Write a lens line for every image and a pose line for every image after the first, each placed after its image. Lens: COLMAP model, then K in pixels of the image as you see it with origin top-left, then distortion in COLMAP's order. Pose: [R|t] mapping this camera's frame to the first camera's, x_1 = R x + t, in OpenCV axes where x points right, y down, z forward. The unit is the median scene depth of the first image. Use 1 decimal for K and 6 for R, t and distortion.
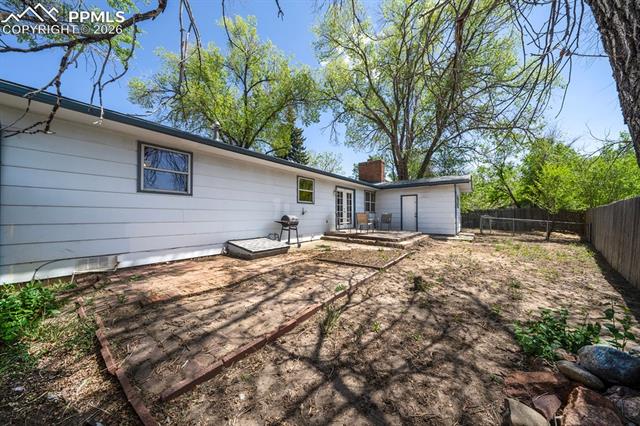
lens RADIAL K [[221.0, 0, 320.0], [0, 221.0, 213.0], [0, 0, 1]] dist [-0.000988, -0.000049]
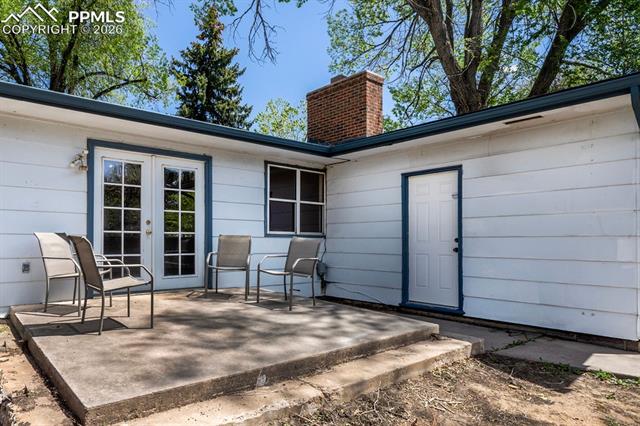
lens RADIAL K [[401.4, 0, 216.9], [0, 401.4, 236.1], [0, 0, 1]] dist [-0.000178, -0.001150]
pose [[0.945124, 0.001329, -0.326709, 0.375491], [-0.001863, 0.999997, -0.001322, -0.000259], [0.326707, 0.001858, 0.945124, 0.540662]]
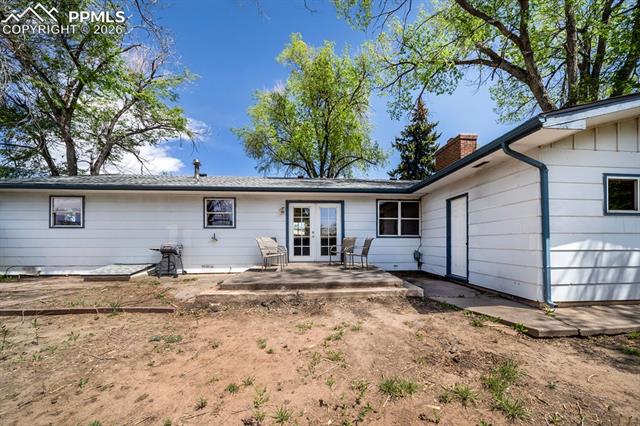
lens RADIAL K [[228.6, 0, 322.6], [0, 228.6, 238.0], [0, 0, 1]] dist [-0.002518, -0.000212]
pose [[0.648114, -0.013772, -0.761418, 0.676603], [0.011257, 0.999900, -0.008504, 0.004481], [0.761460, -0.003060, 0.648205, 0.578035]]
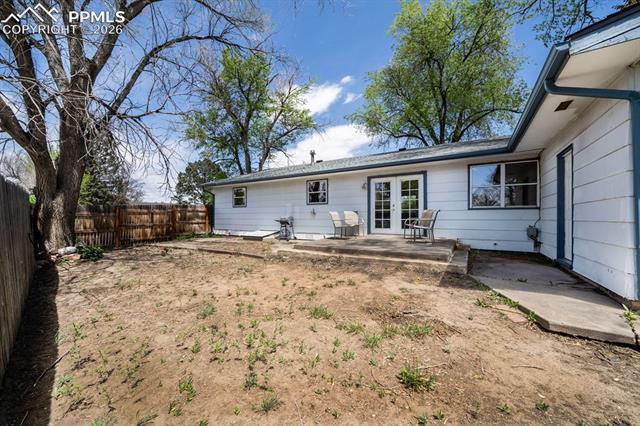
lens RADIAL K [[239.9, 0, 320.0], [0, 239.9, 213.0], [0, 0, 1]] dist [0.002718, 0.000030]
pose [[0.081801, -0.020081, -0.996446, 0.850059], [0.011621, 0.999748, -0.019193, 0.015951], [0.996581, -0.010009, 0.082013, 0.724926]]
